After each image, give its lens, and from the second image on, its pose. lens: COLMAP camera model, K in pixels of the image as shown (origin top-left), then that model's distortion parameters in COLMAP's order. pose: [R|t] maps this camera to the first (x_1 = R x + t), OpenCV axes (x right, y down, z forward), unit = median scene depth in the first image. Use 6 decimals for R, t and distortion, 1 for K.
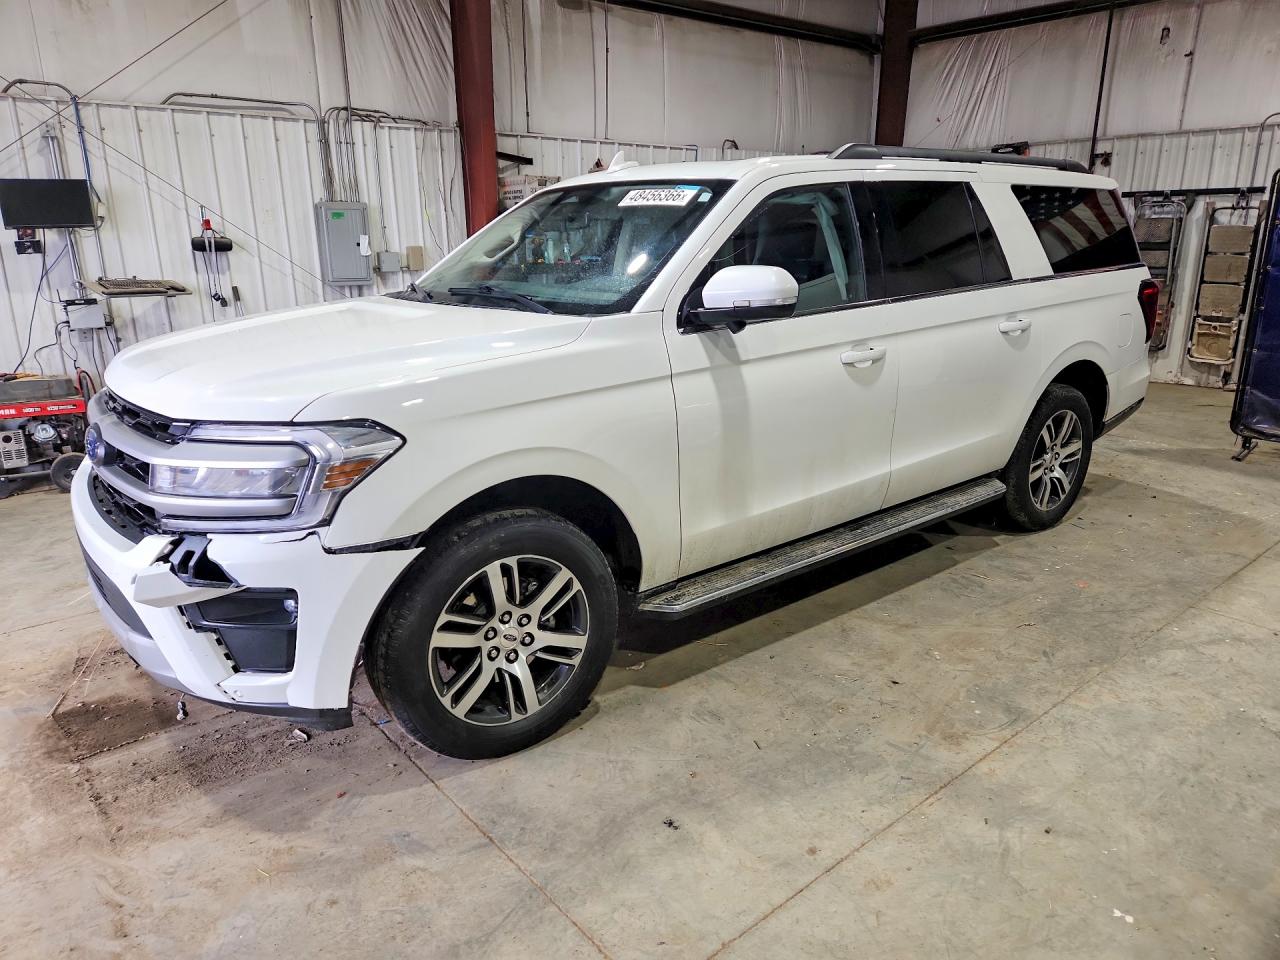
lens RADIAL K [[882.2, 0, 629.6], [0, 882.2, 477.9], [0, 0, 1]] dist [0.086711, -0.070247]
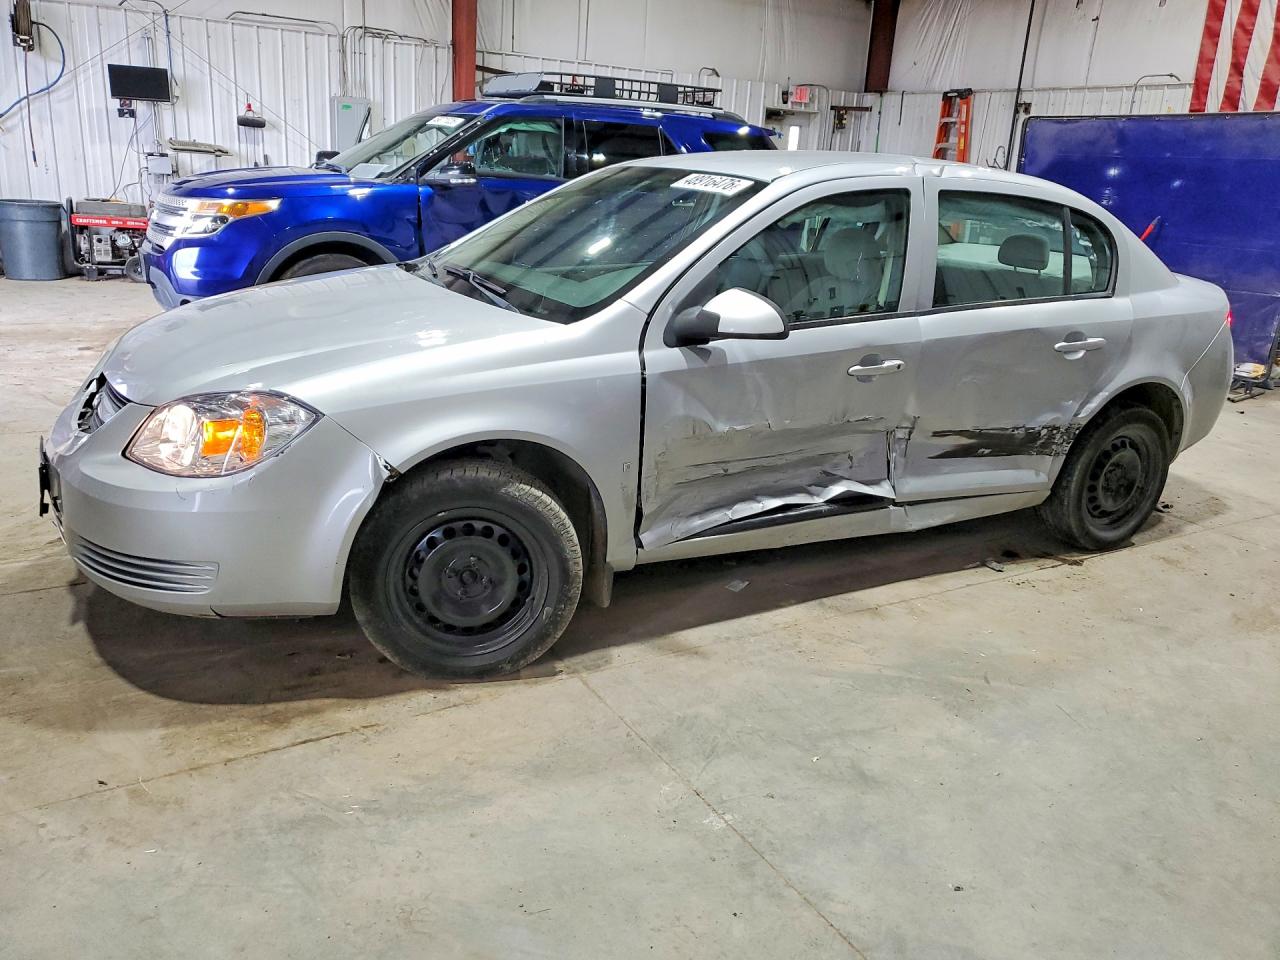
lens RADIAL K [[1034.2, 0, 647.3], [0, 1034.2, 460.9], [0, 0, 1]] dist [0.002406, 0.038204]
pose [[0.985202, 0.110406, -0.131100, 0.395277], [-0.109120, 0.993884, 0.016970, 0.162068], [0.132172, -0.002413, 0.991224, -0.491515]]
